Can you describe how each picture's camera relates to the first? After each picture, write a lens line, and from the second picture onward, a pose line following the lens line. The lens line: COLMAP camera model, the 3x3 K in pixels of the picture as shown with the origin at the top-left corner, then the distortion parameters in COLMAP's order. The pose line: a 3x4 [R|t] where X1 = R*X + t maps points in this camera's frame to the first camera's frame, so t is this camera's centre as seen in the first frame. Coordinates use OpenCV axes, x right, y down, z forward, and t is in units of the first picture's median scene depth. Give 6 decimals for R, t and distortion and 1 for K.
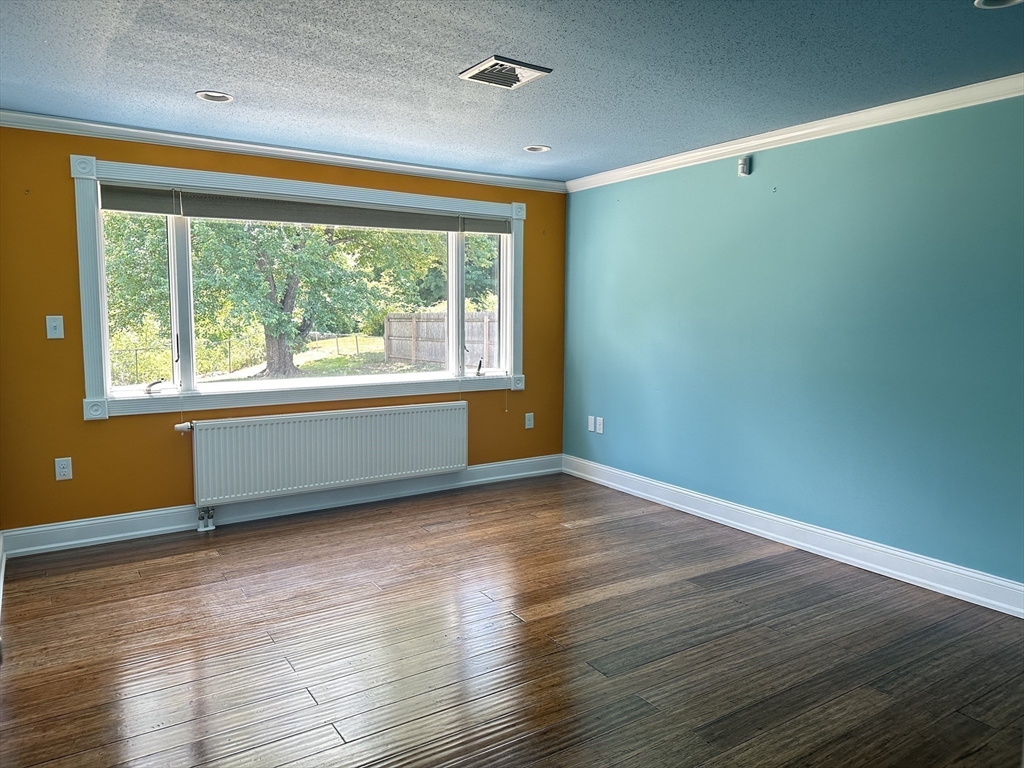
lens RADIAL K [[713.6, 0, 509.6], [0, 713.6, 386.4], [0, 0, 1]] dist [0.119629, -0.165818]
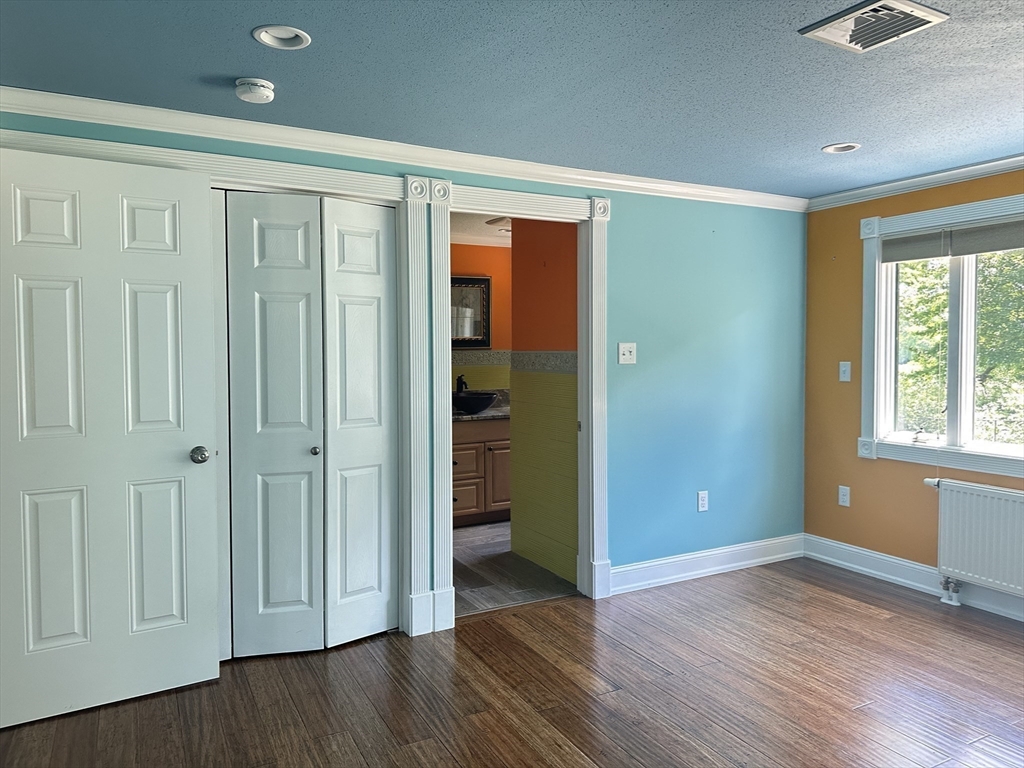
lens RADIAL K [[713.6, 0, 509.6], [0, 713.6, 386.4], [0, 0, 1]] dist [0.119629, -0.165818]
pose [[-0.088523, 0.044524, -0.995079, 0.555765], [-0.100596, 0.993493, 0.053402, -0.065348], [0.990981, 0.104828, -0.083468, 0.563965]]
